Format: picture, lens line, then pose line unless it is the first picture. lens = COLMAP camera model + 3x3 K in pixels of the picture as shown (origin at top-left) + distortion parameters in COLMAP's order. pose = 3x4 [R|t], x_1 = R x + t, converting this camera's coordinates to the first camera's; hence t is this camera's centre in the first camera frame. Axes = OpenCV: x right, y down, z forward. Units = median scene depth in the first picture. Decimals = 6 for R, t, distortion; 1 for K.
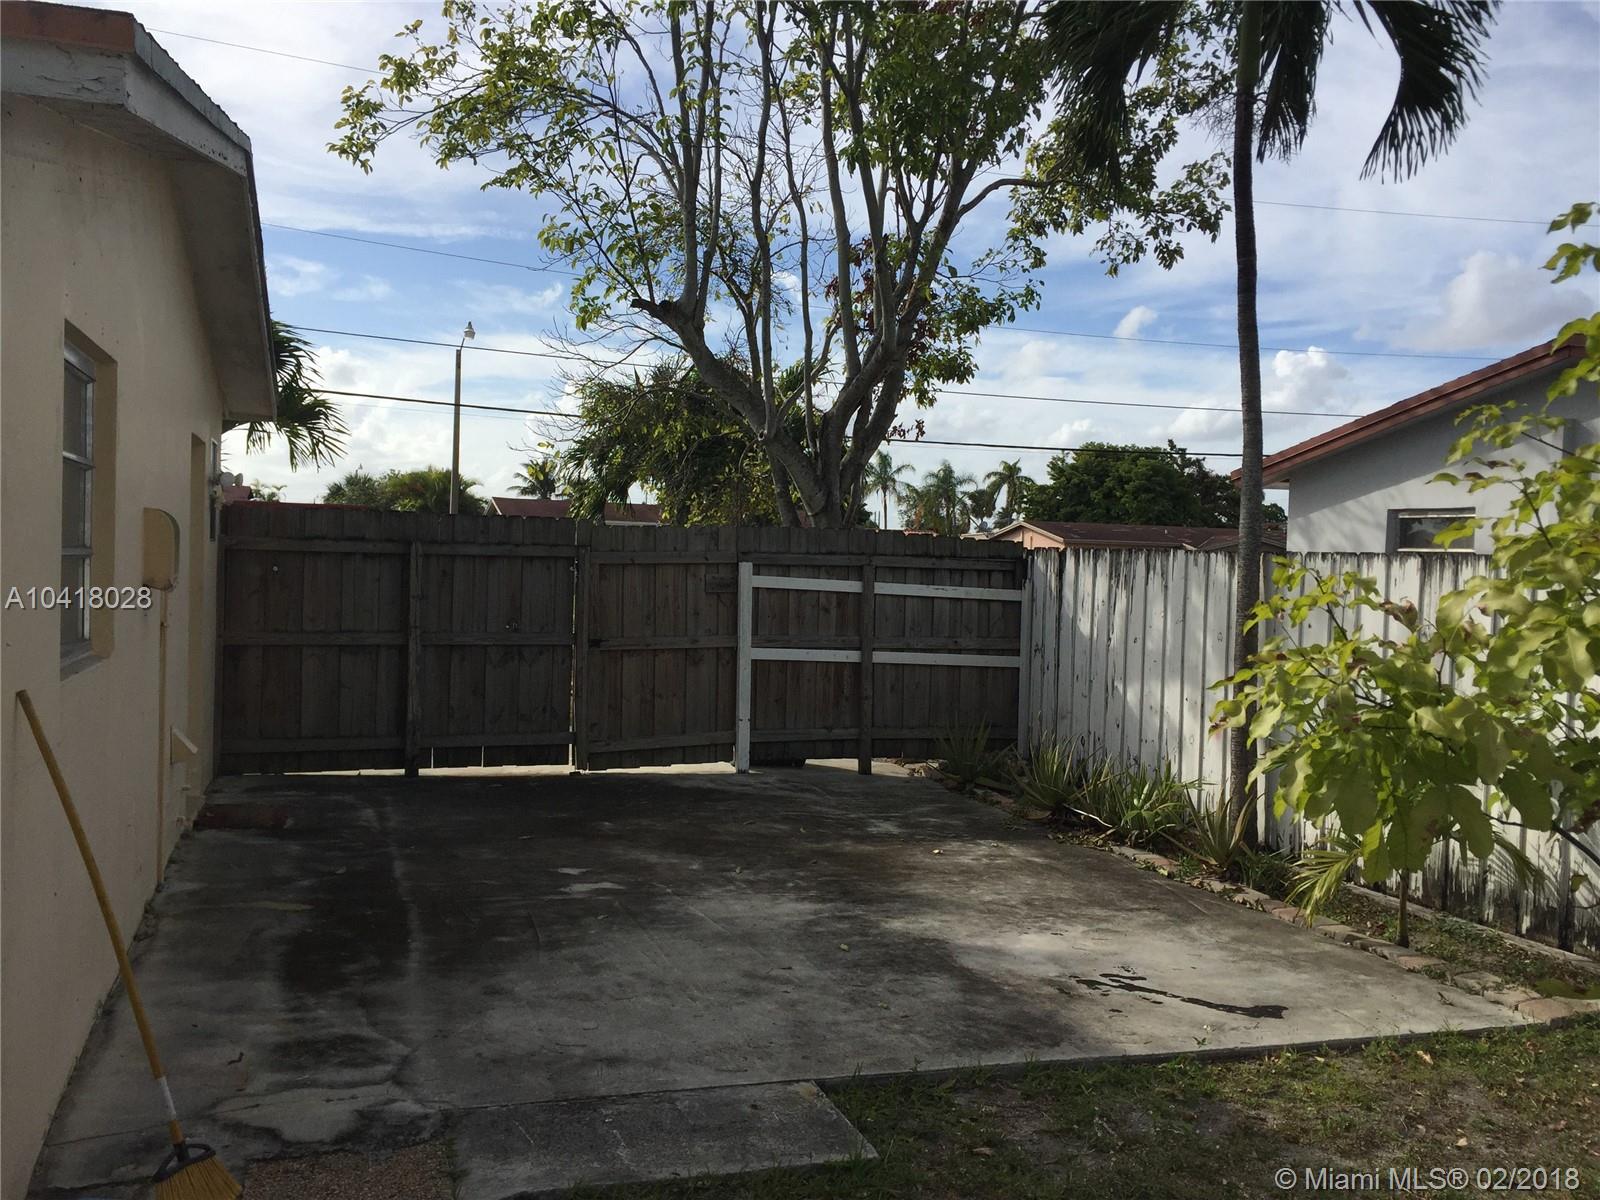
lens RADIAL K [[1347.6, 0, 796.3], [0, 1347.6, 605.5], [0, 0, 1]] dist [0.104140, 0.002392]
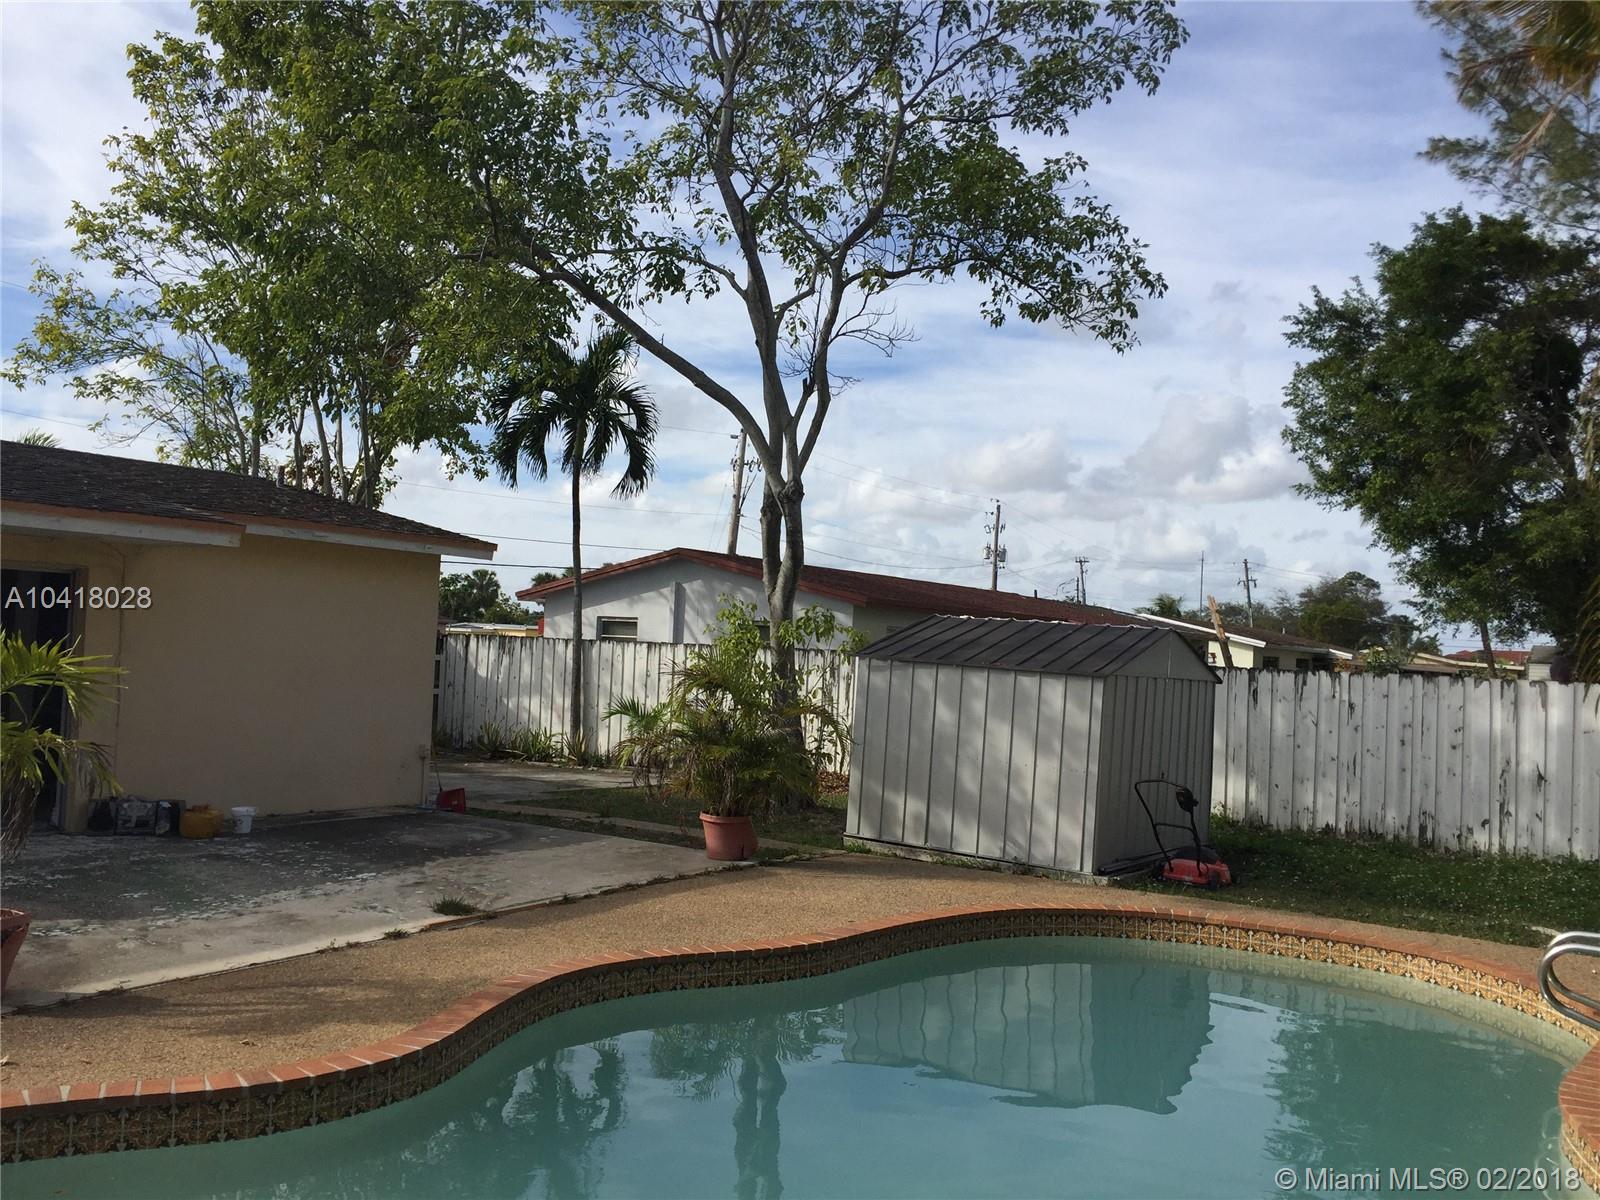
lens RADIAL K [[1347.6, 0, 799.1], [0, 1347.6, 602.2], [0, 0, 1]] dist [0.104140, 0.002392]
pose [[0.797876, 0.032140, 0.601964, -0.638127], [0.000496, 0.998542, -0.053971, 0.019798], [-0.602822, 0.043361, 0.796697, -0.937641]]
